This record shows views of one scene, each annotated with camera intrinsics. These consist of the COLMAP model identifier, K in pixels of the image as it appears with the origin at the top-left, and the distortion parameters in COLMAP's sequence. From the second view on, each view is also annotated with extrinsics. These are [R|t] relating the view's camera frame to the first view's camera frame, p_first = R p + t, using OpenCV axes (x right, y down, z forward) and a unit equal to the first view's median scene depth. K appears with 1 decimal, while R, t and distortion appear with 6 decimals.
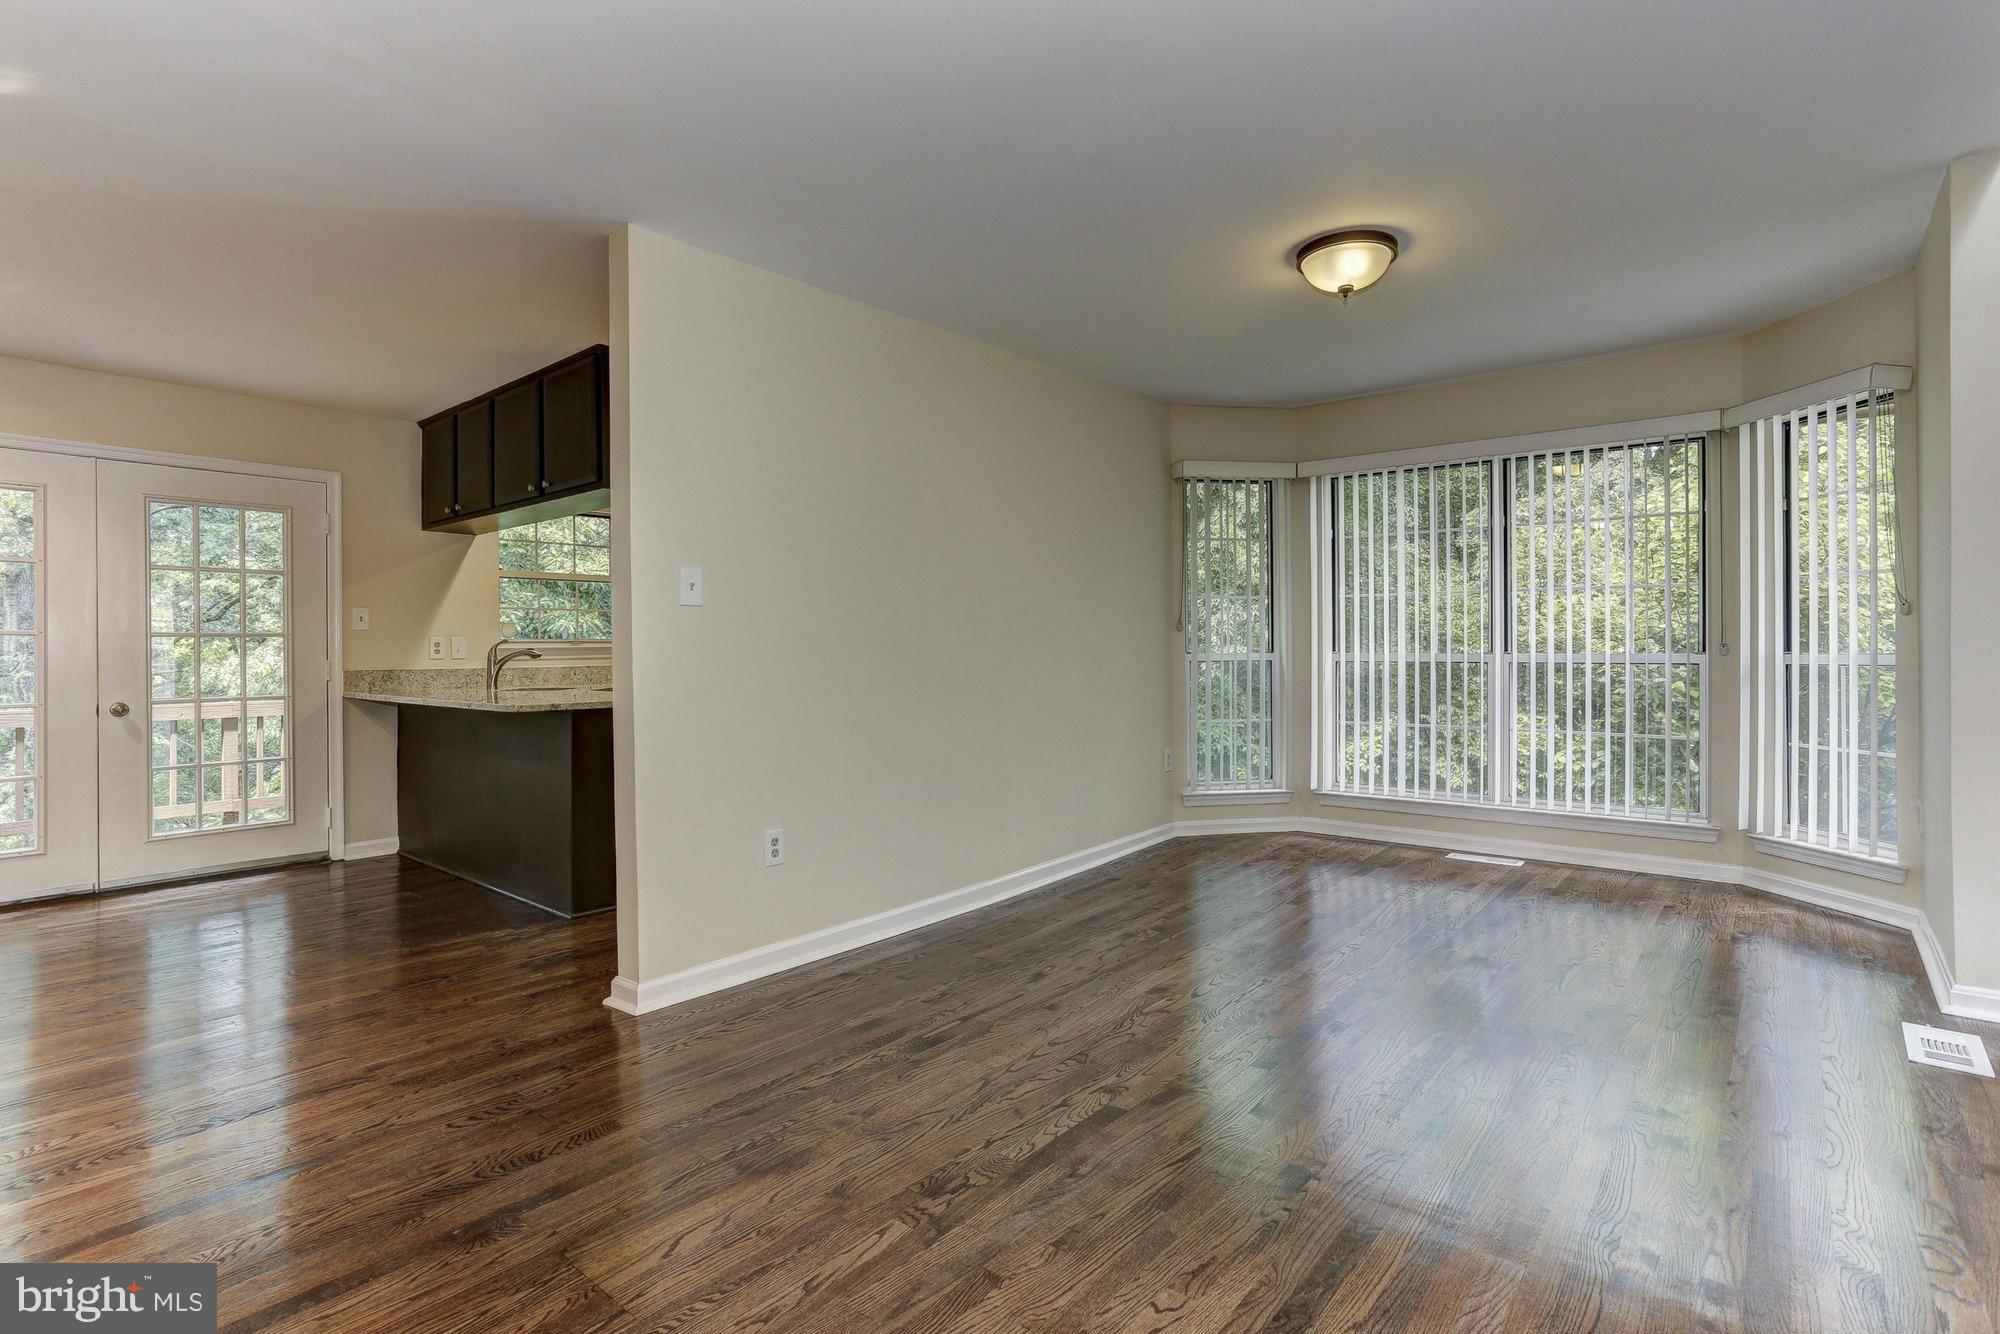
lens RADIAL K [[974.4, 0, 991.7], [0, 974.4, 650.1], [0, 0, 1]] dist [-0.048055, 0.032688]
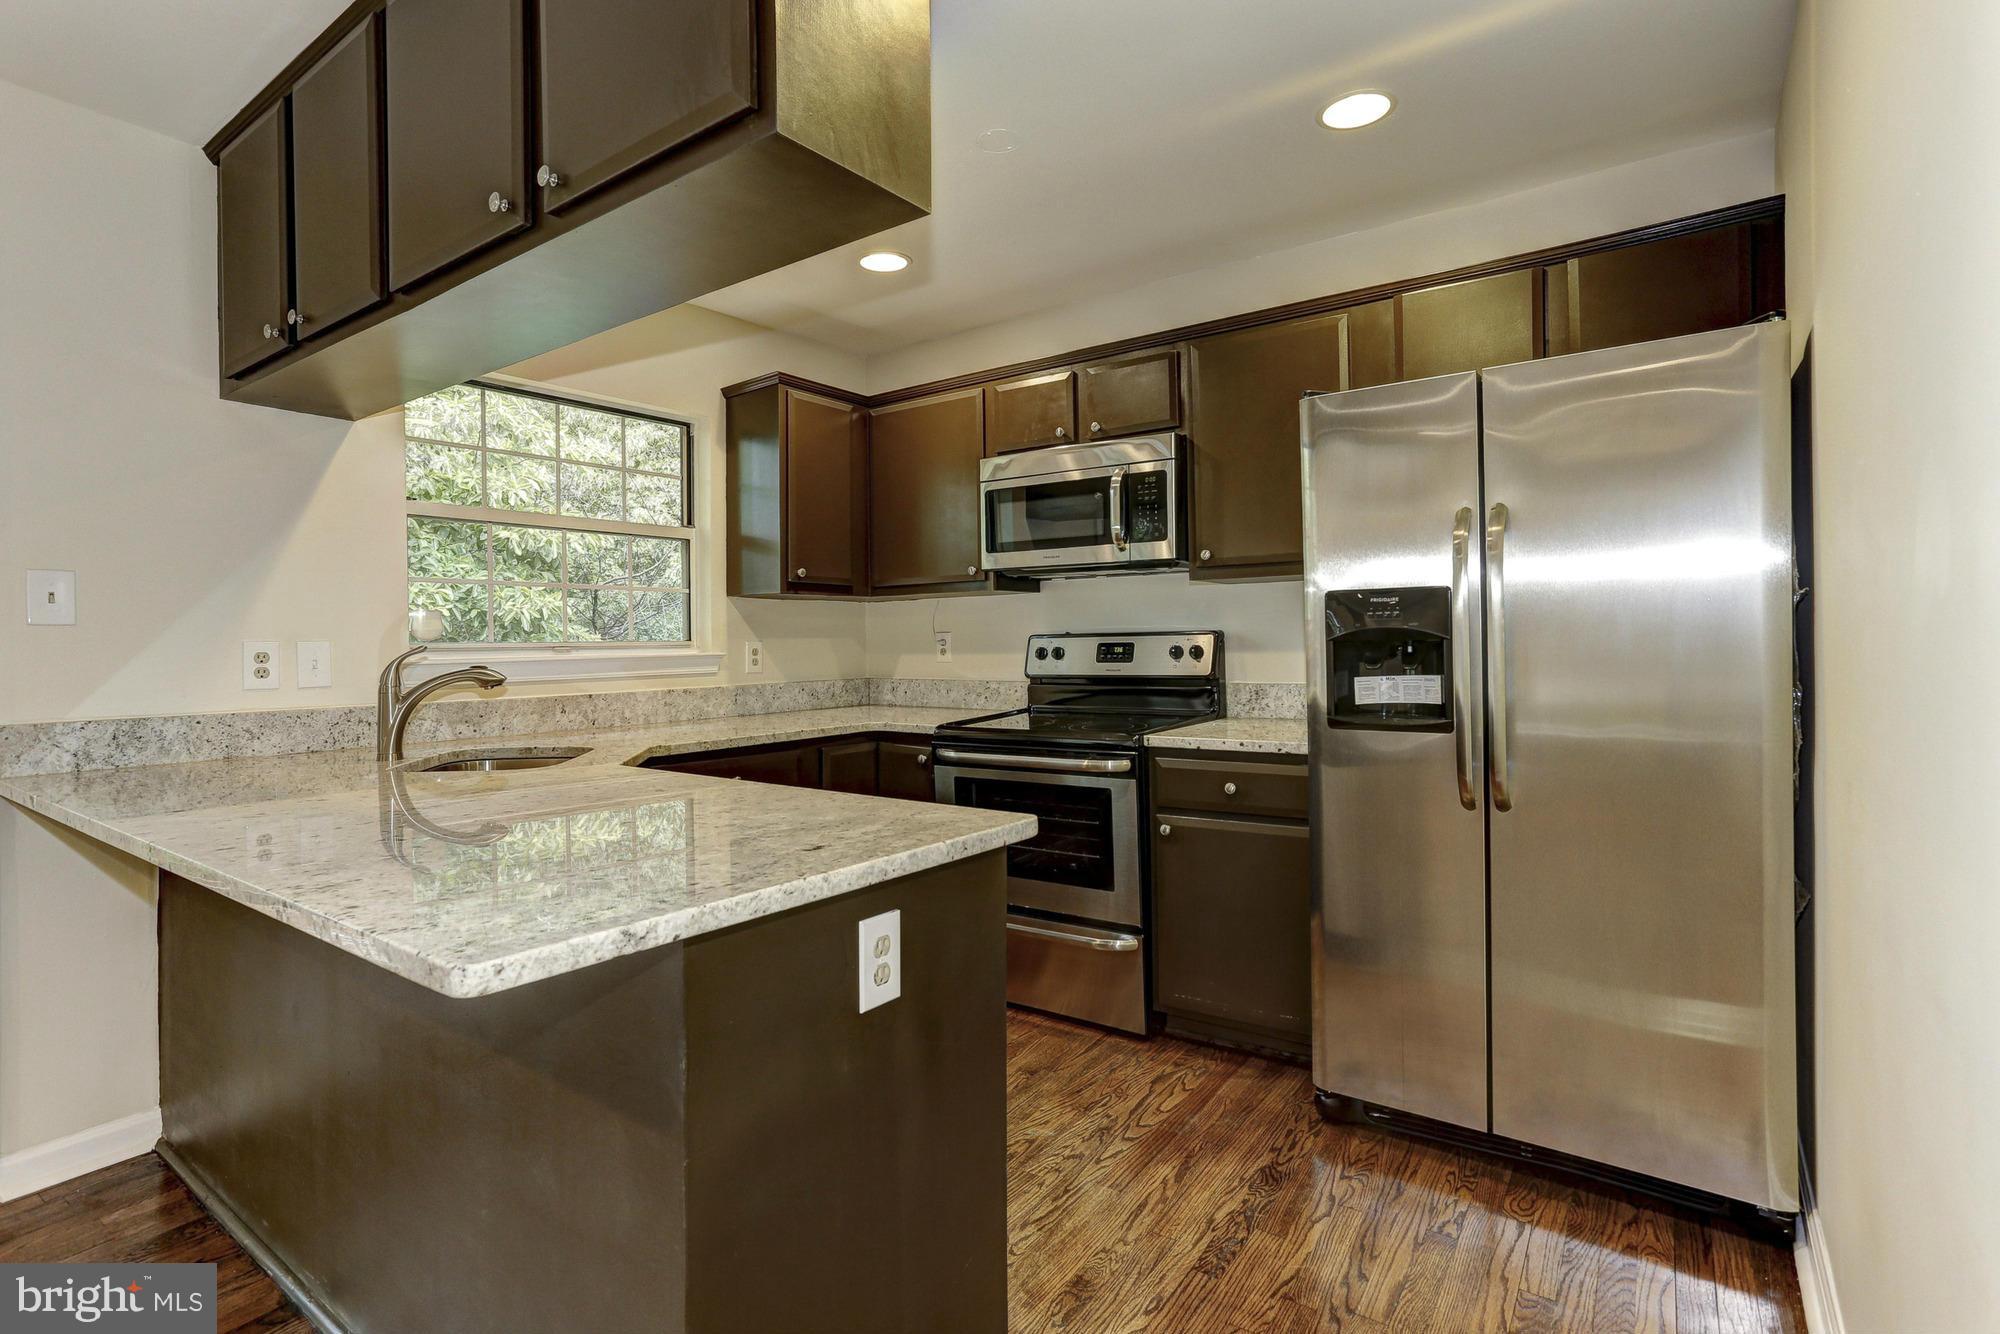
lens RADIAL K [[974.4, 0, 991.7], [0, 974.4, 650.1], [0, 0, 1]] dist [-0.048055, 0.032688]
pose [[0.997516, -0.004674, 0.070288, -0.282770], [0.004131, 0.999960, 0.007871, -0.012035], [-0.070322, -0.007561, 0.997496, 0.560078]]
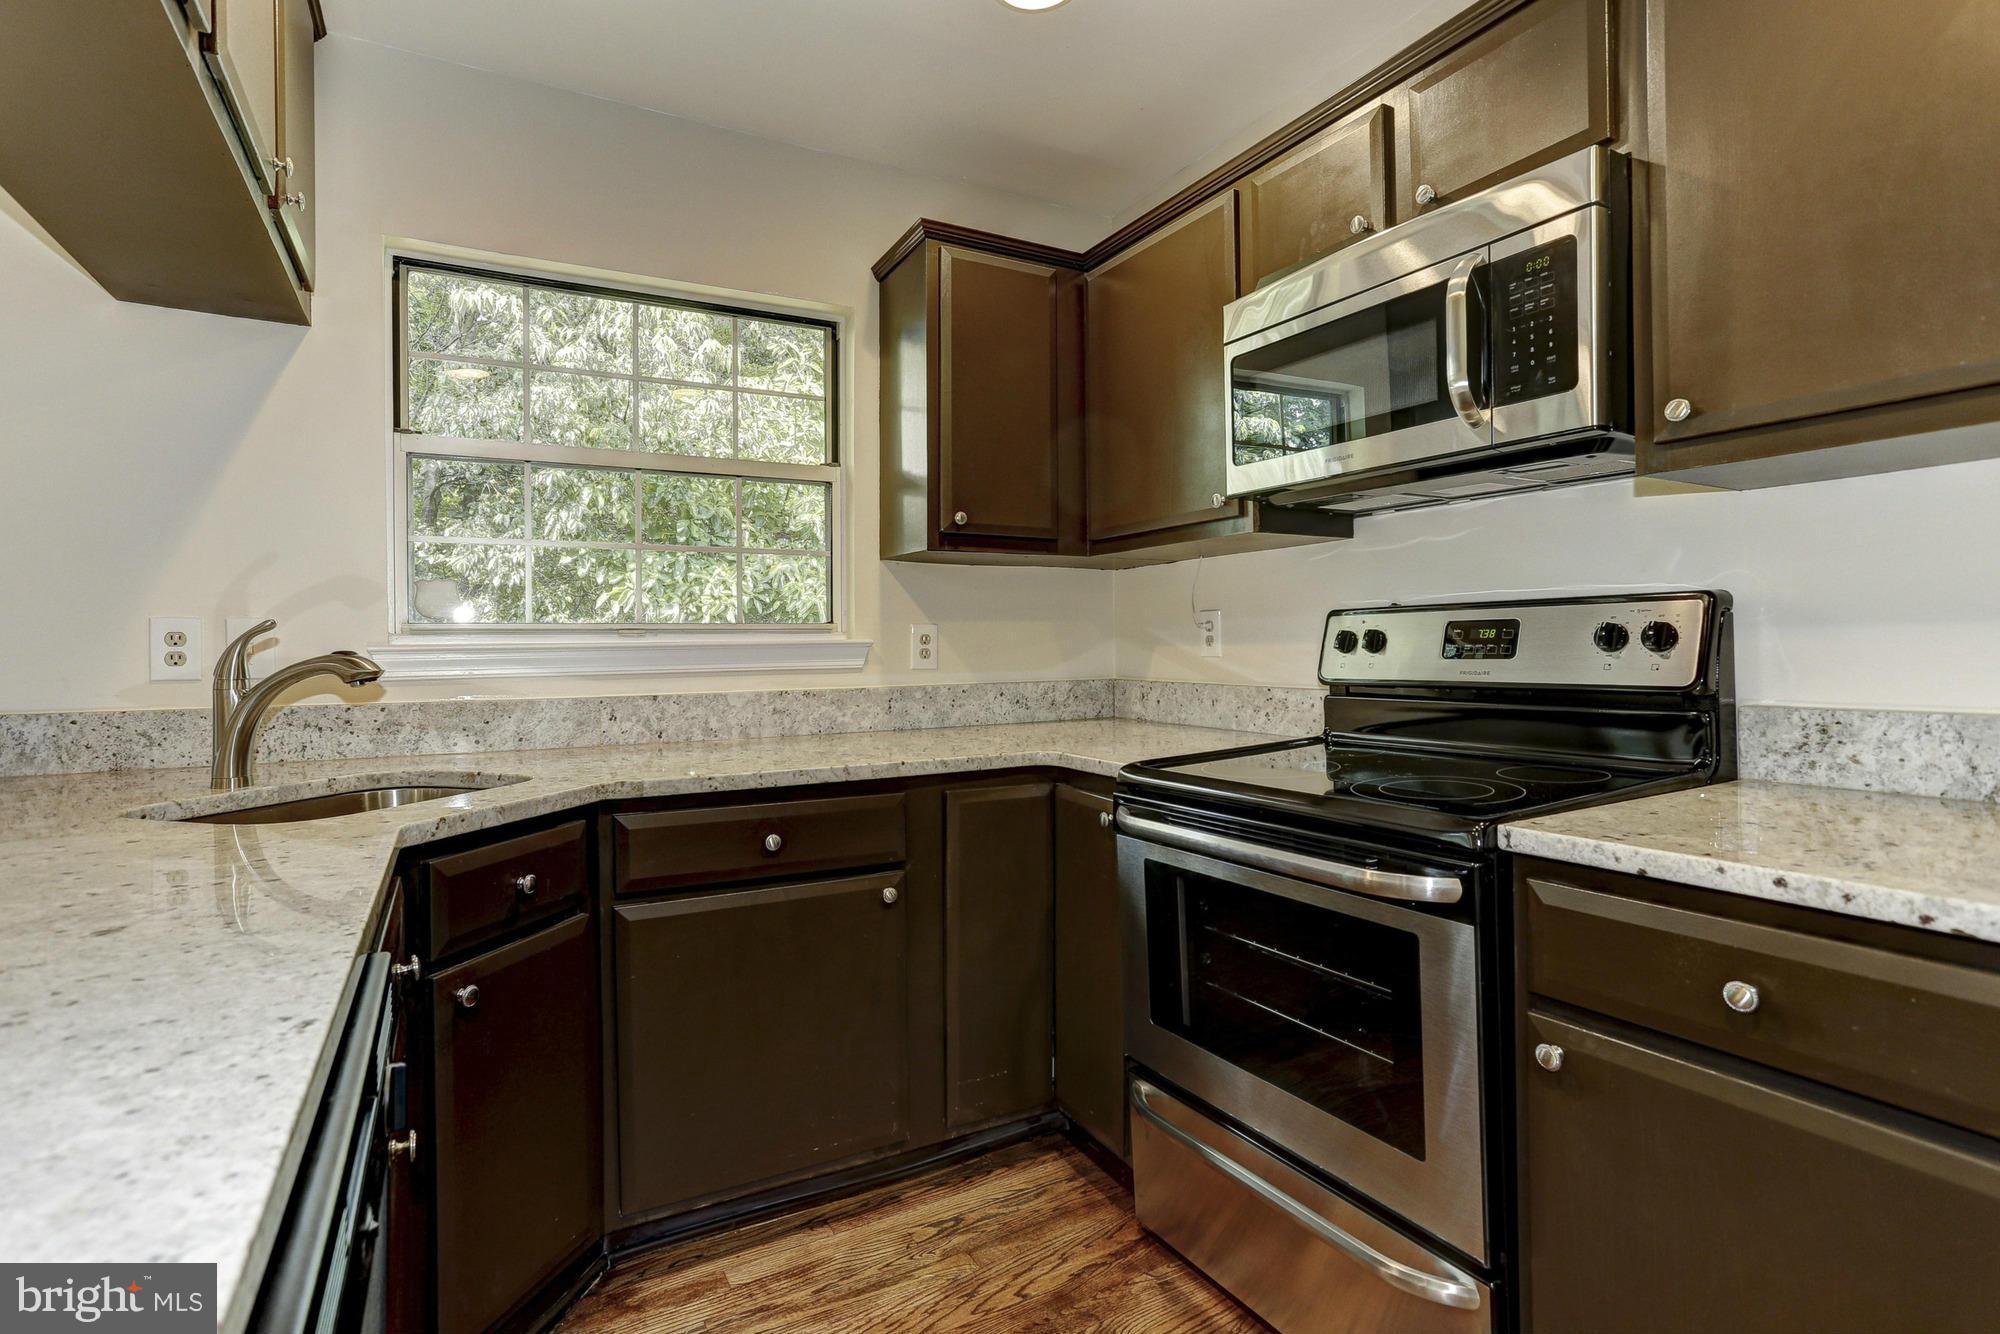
lens RADIAL K [[974.4, 0, 991.7], [0, 974.4, 650.1], [0, 0, 1]] dist [-0.048055, 0.032688]
pose [[0.933898, 0.000826, -0.357537, -0.193441], [0.001984, 0.999970, 0.007493, -0.003940], [0.357533, -0.007707, 0.933869, 0.828957]]
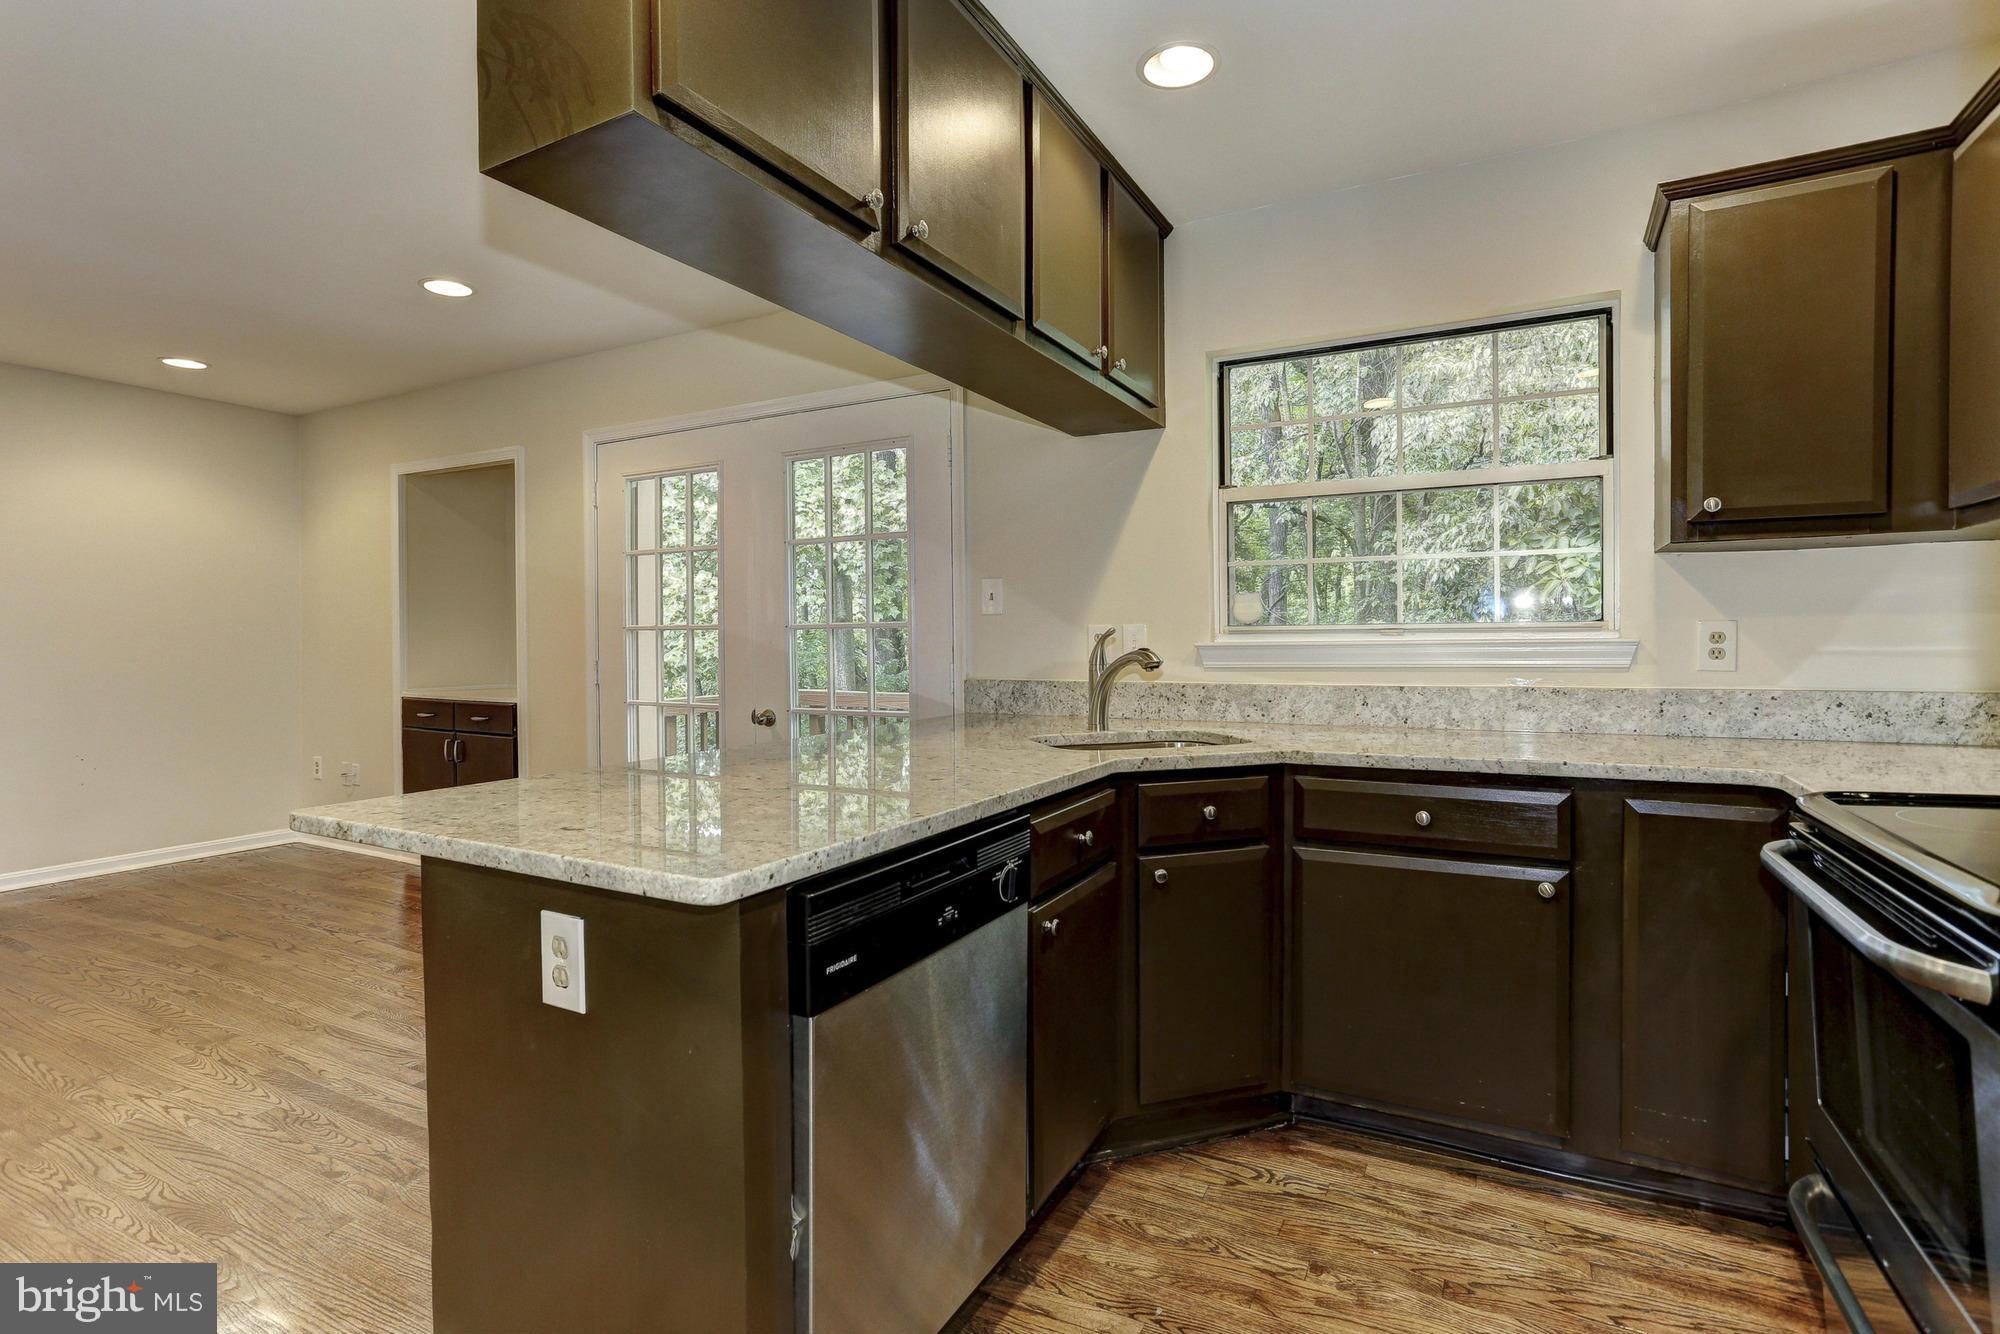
lens RADIAL K [[974.4, 0, 991.7], [0, 974.4, 650.1], [0, 0, 1]] dist [-0.048055, 0.032688]
pose [[0.200617, 0.017095, -0.979521, -0.039738], [0.005929, 0.999808, 0.018663, -0.010242], [0.979652, -0.009552, 0.200477, 0.871620]]
